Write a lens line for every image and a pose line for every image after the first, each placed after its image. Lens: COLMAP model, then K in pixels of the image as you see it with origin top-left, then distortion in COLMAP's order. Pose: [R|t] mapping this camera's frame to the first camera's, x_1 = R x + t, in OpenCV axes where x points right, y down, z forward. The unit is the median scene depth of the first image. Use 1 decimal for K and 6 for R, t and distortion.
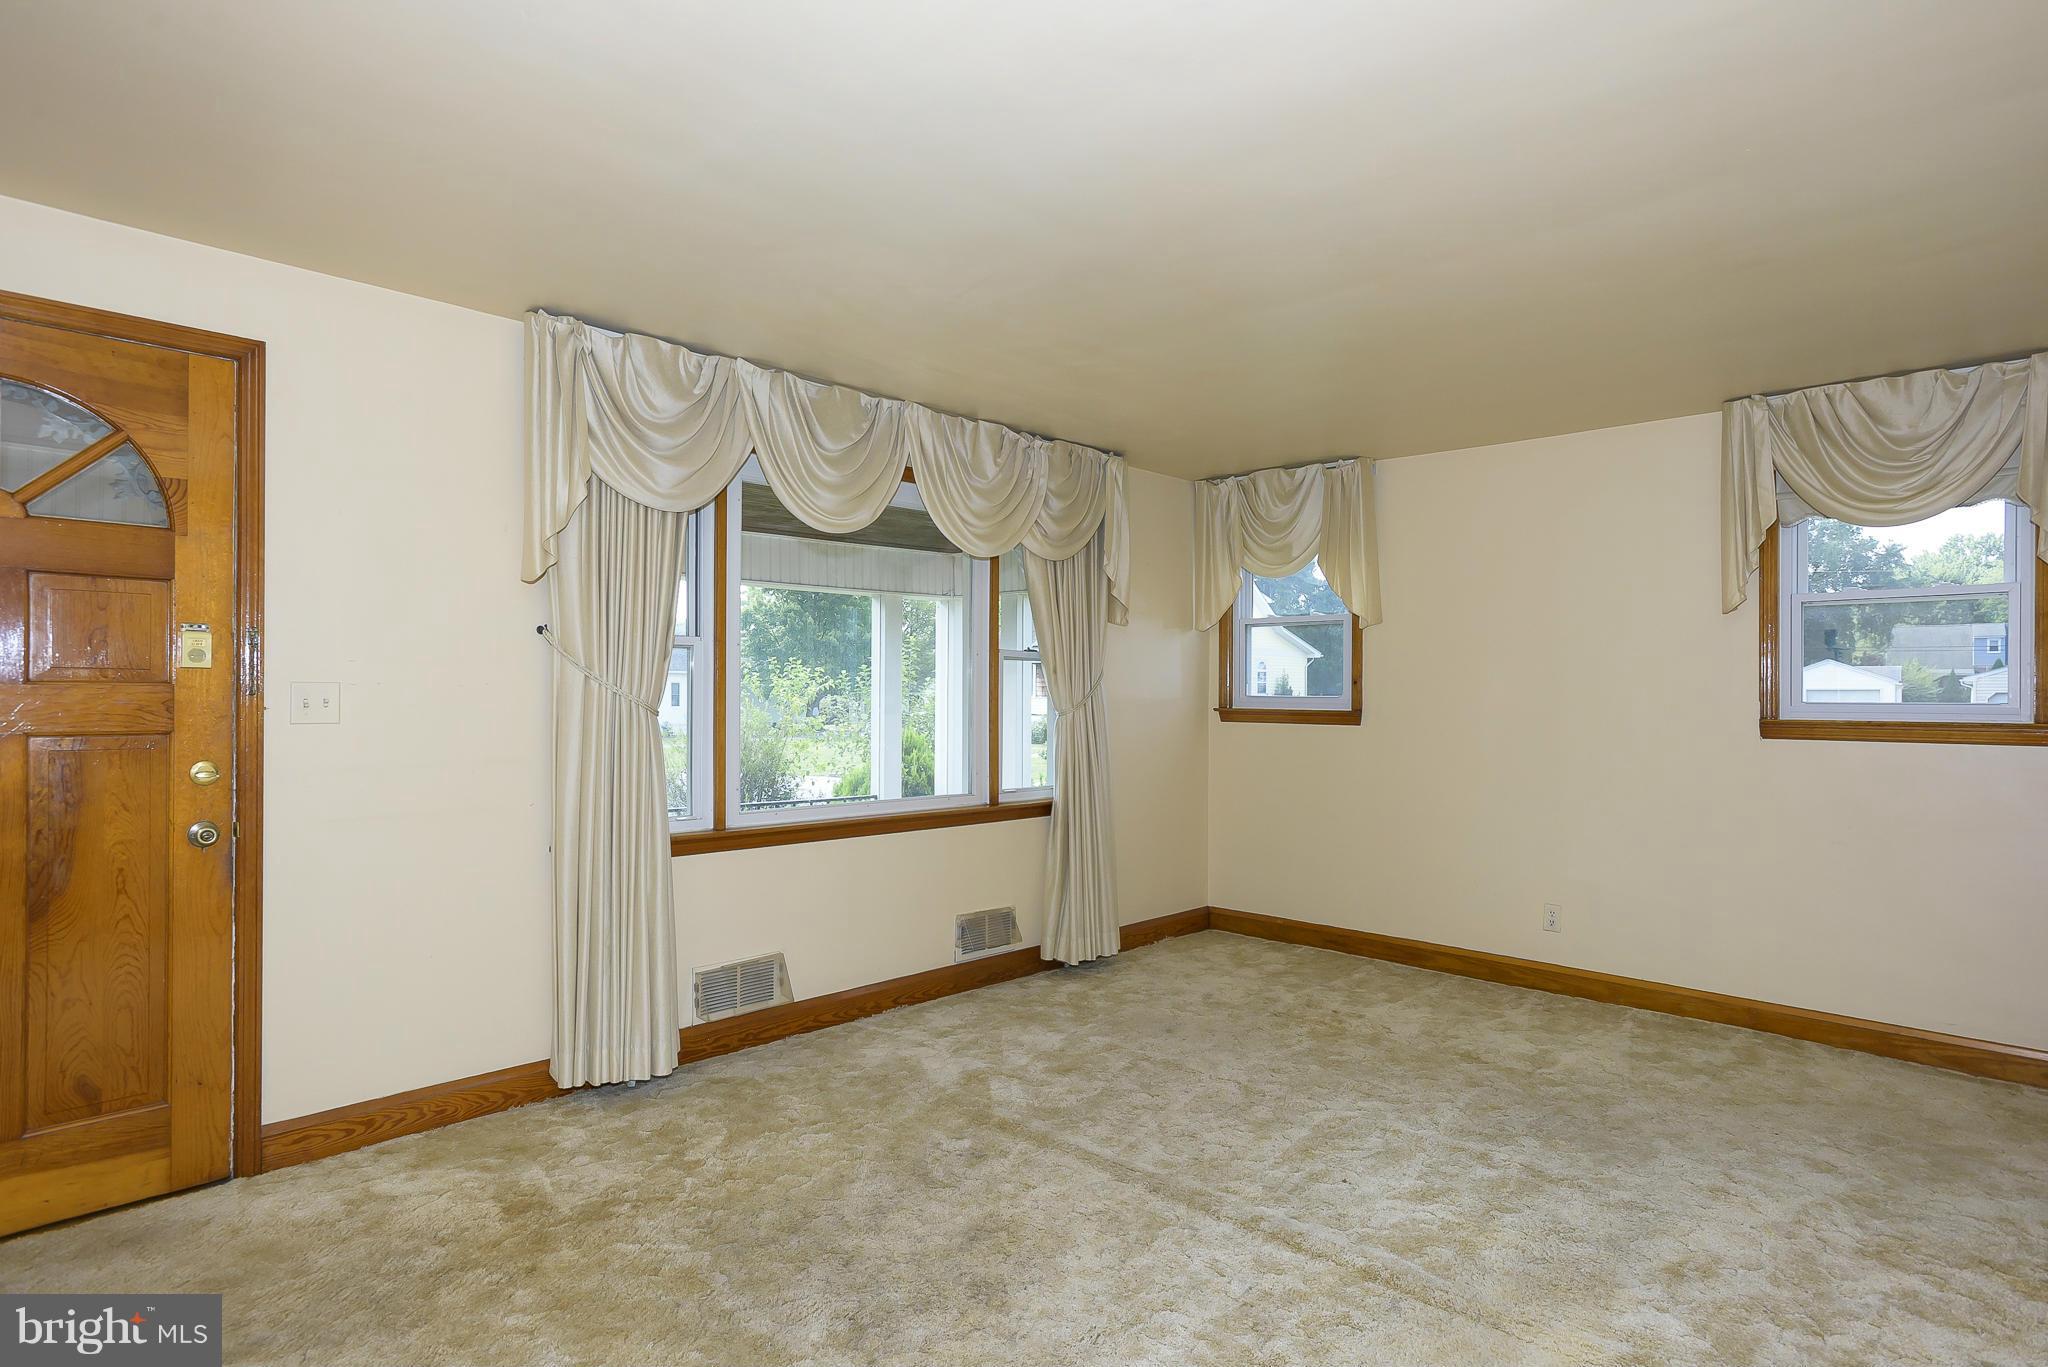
lens RADIAL K [[1051.7, 0, 1029.7], [0, 1051.7, 691.2], [0, 0, 1]] dist [-0.002462, 0.002405]
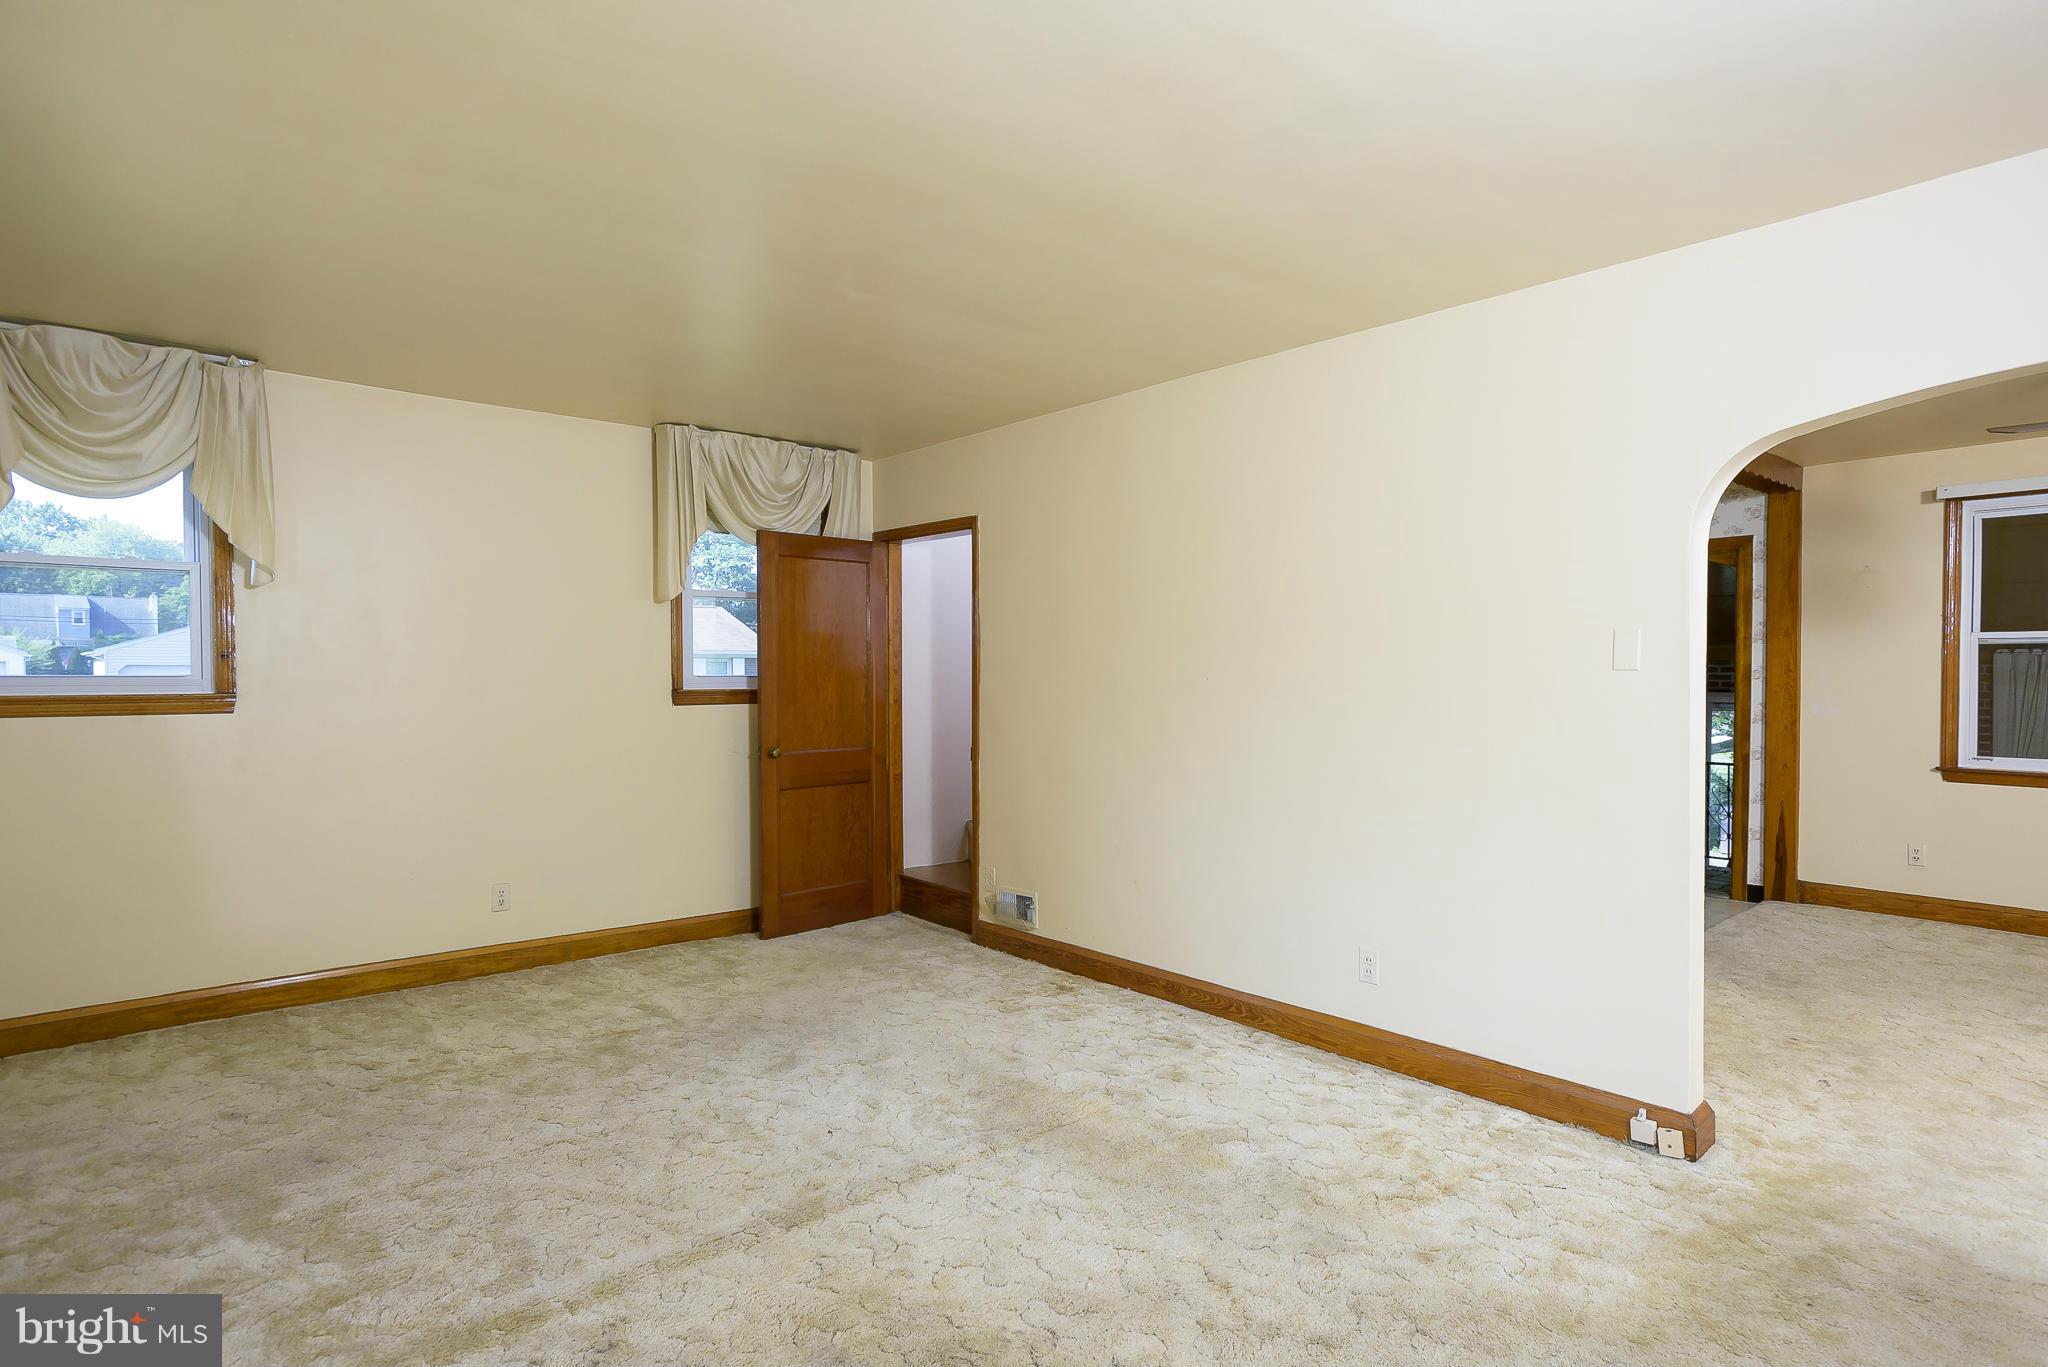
lens RADIAL K [[1051.7, 0, 1034.2], [0, 1051.7, 685.0], [0, 0, 1]] dist [-0.002462, 0.002405]
pose [[0.125616, -0.018963, 0.991898, -0.463598], [-0.000862, 0.999815, 0.019223, -0.002641], [-0.992079, -0.003270, 0.125576, 0.431009]]
